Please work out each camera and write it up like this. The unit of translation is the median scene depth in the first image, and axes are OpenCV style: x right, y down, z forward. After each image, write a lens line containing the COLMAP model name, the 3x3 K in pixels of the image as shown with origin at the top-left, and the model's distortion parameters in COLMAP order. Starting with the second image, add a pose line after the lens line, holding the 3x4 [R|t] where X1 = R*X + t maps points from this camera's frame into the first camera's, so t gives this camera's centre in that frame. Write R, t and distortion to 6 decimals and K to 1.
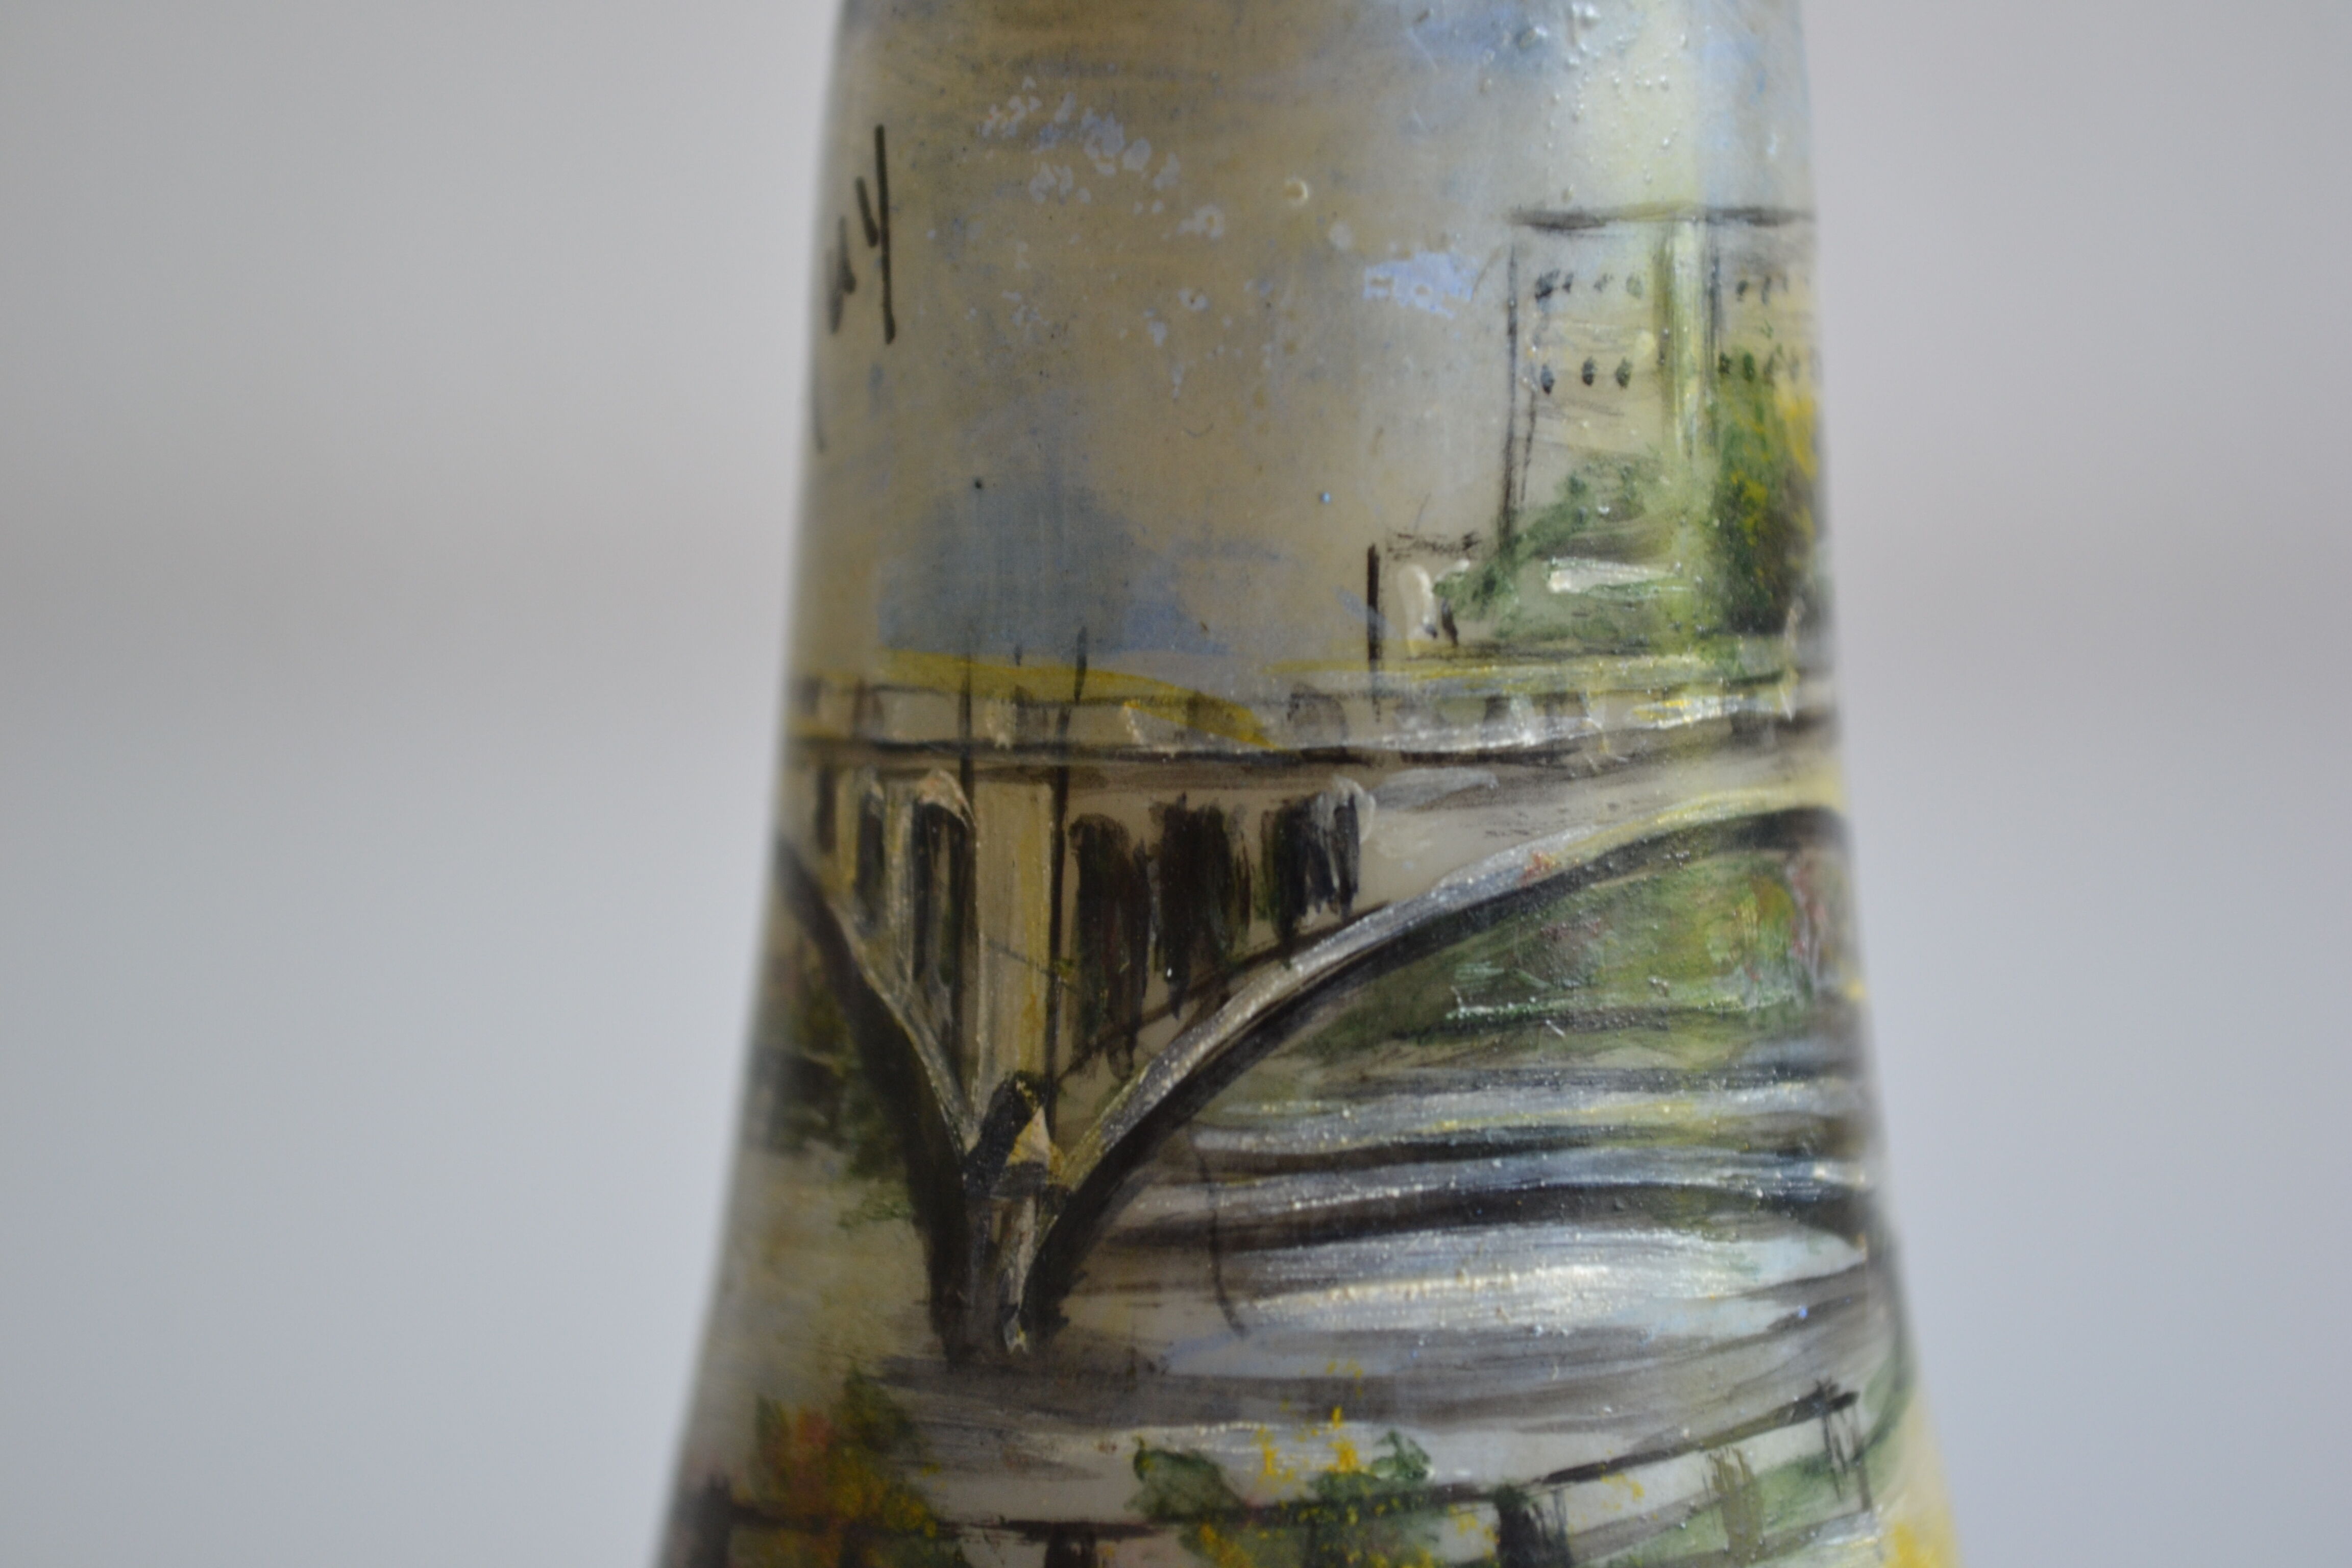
lens RADIAL K [[5161.9, 0, 1178.8], [0, 5161.9, 792.2], [0, 0, 1]] dist [0.030562, 0.000000]
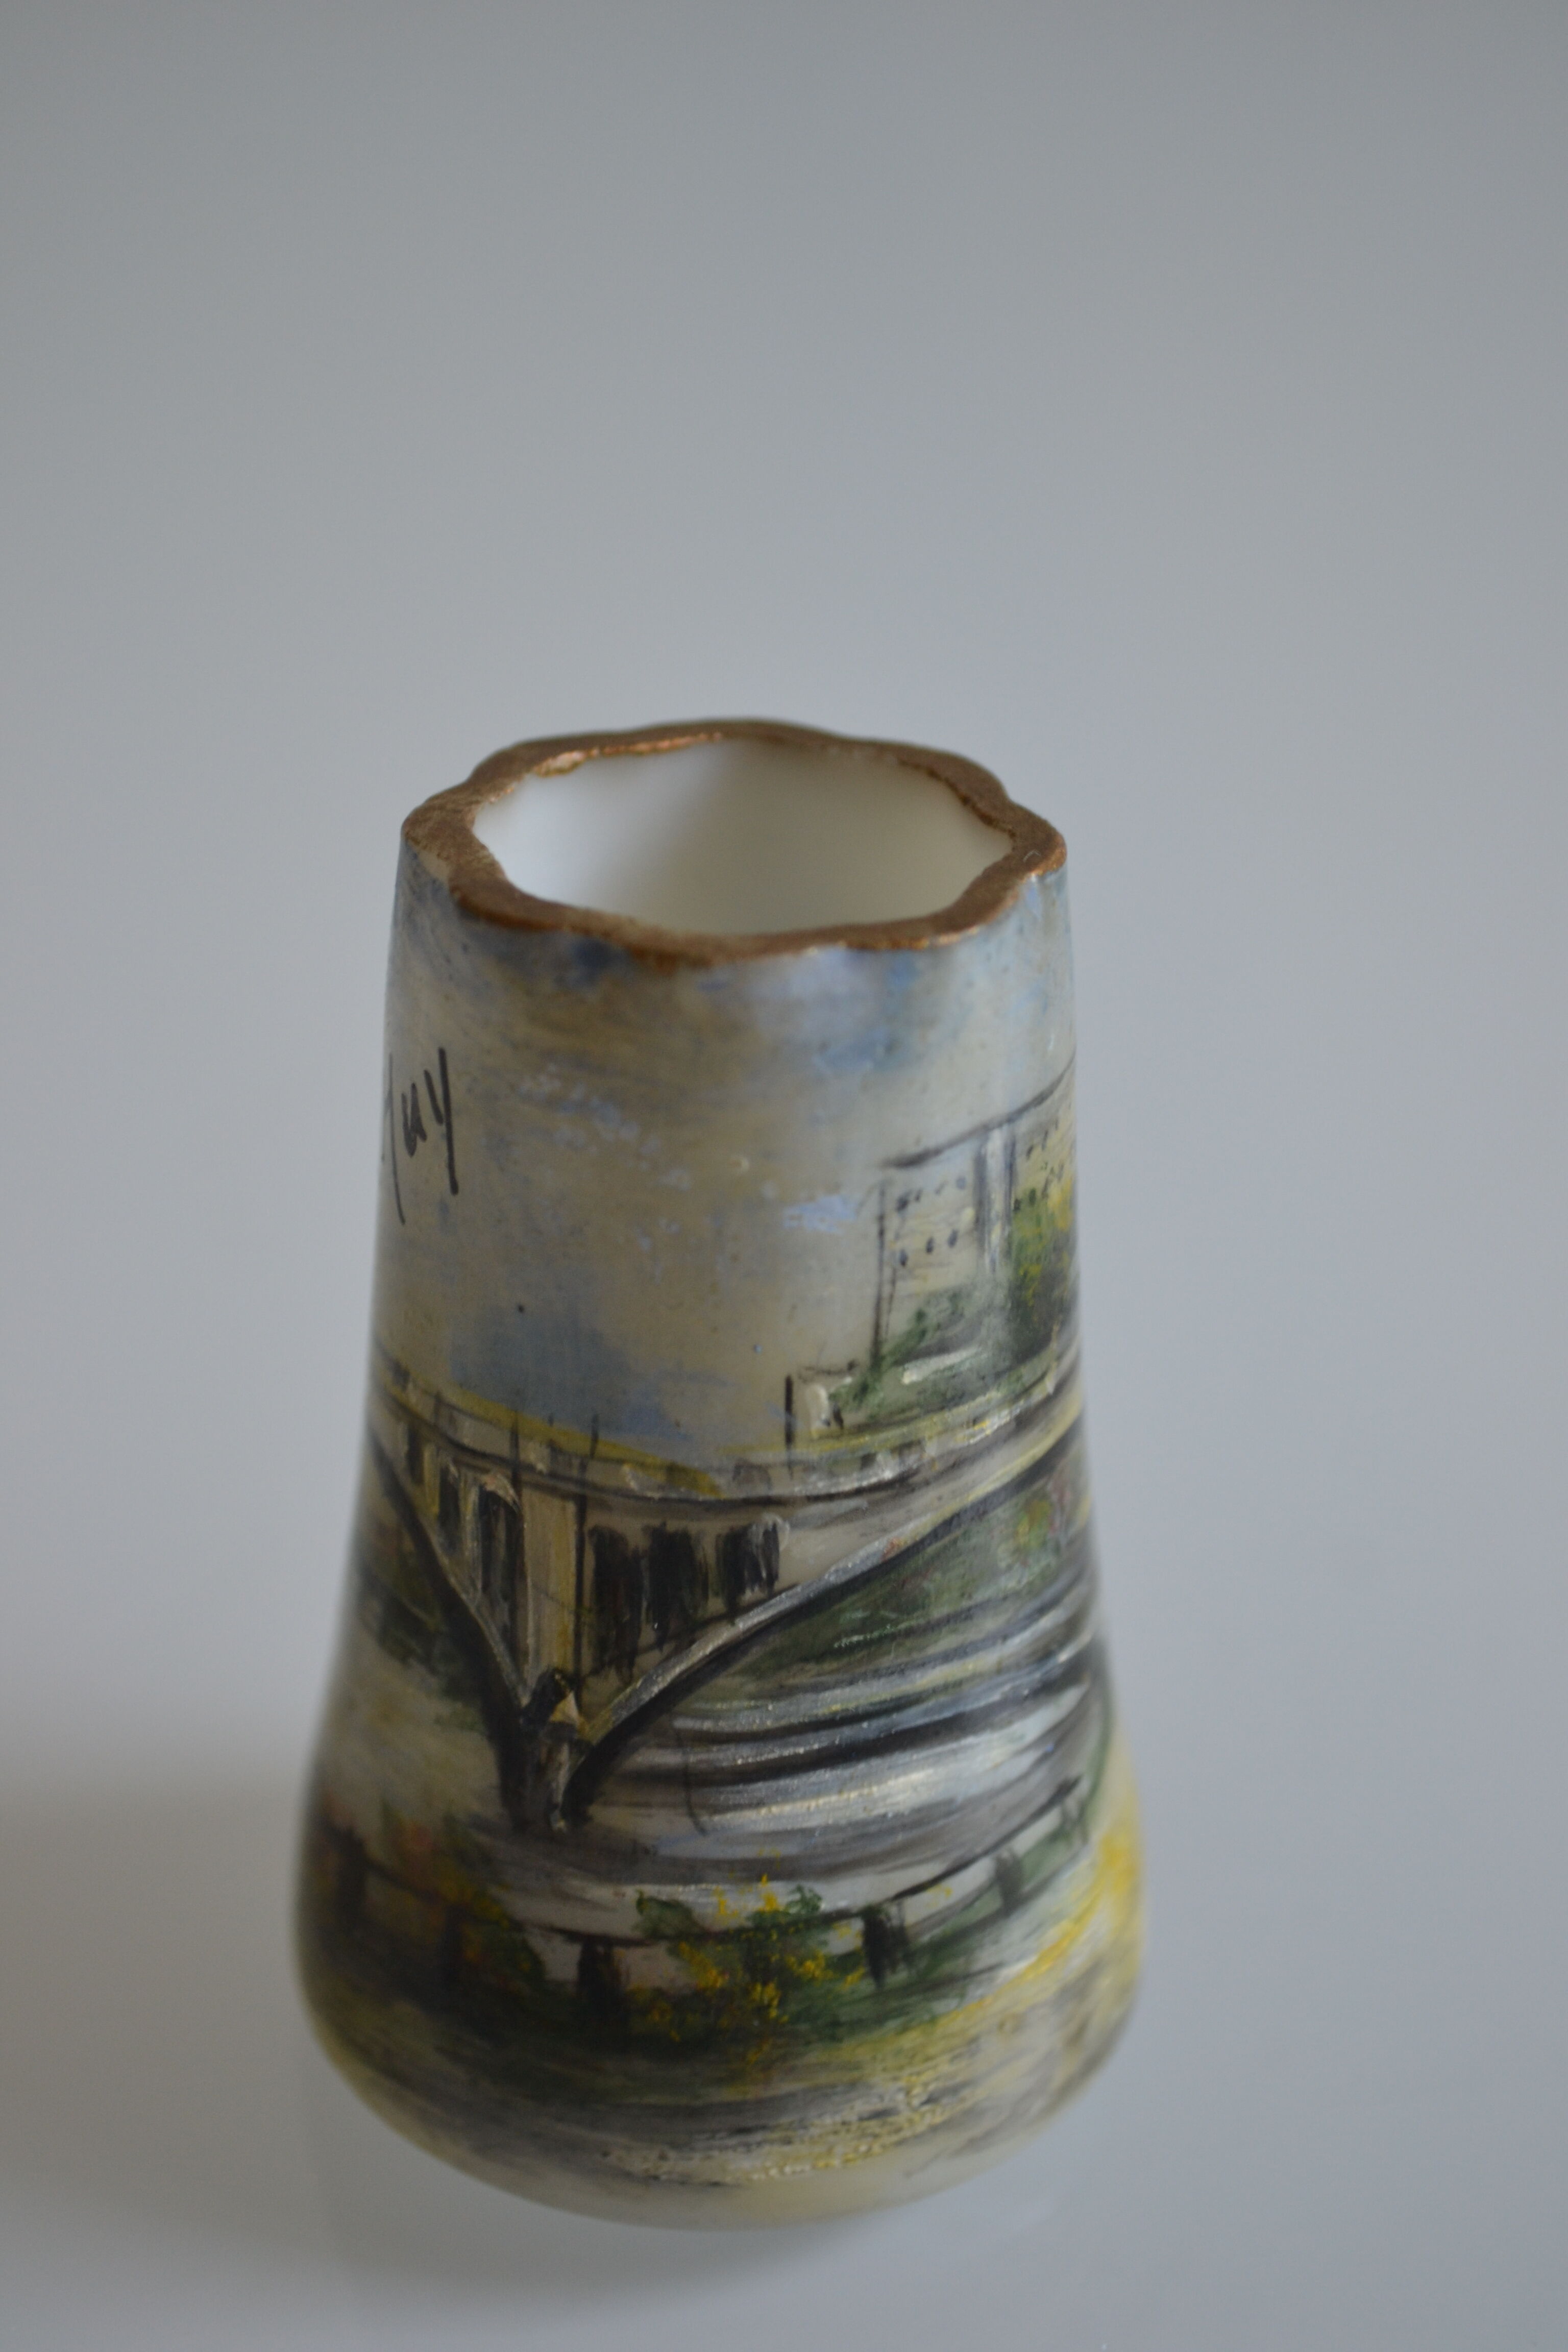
lens RADIAL K [[4124.6, 0, 792.1], [0, 4124.6, 1164.9], [0, 0, 1]] dist [-0.004755, 0.000000]
pose [[0.995451, -0.030241, 0.090345, -0.068148], [-0.005351, 0.929041, 0.369938, -0.546232], [-0.095121, -0.368739, 0.924653, -0.094858]]
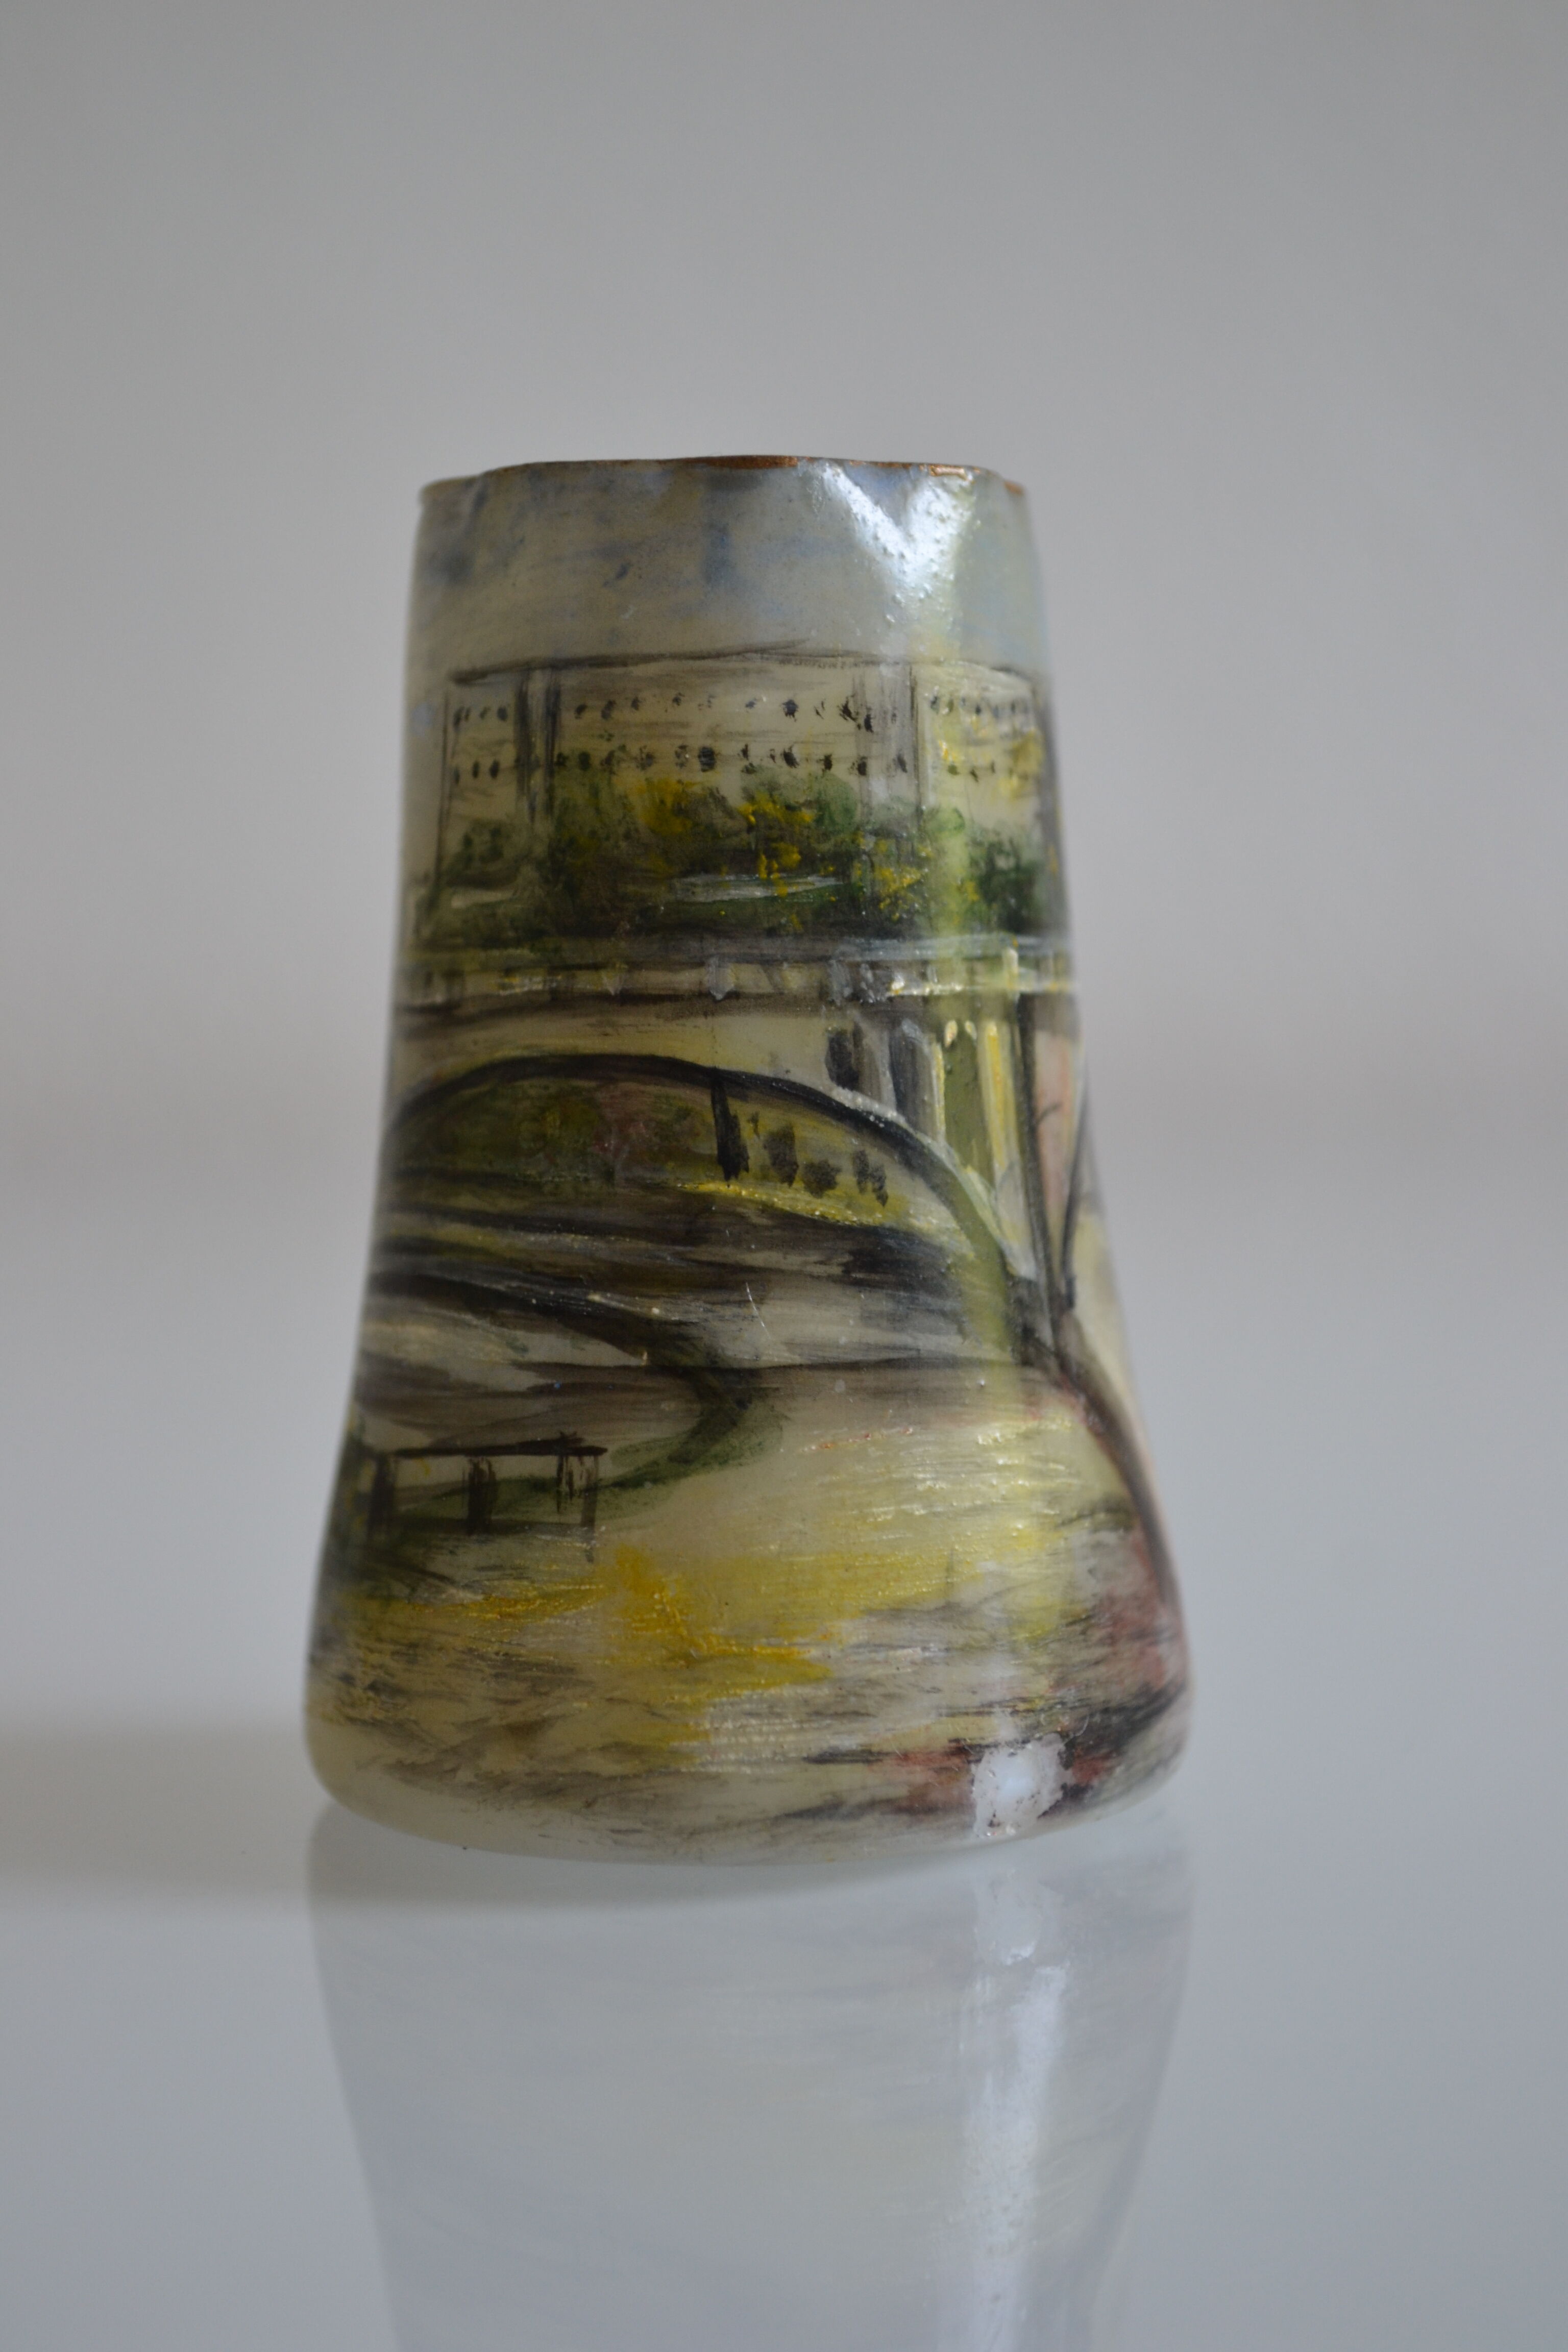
lens RADIAL K [[4124.6, 0, 770.5], [0, 4124.6, 1175.8], [0, 0, 1]] dist [-0.004755, 0.000000]
pose [[0.254422, 0.046424, -0.965978, 1.337489], [-0.068032, 0.997232, 0.030008, -0.000765], [0.964697, 0.058083, 0.256877, 0.768868]]
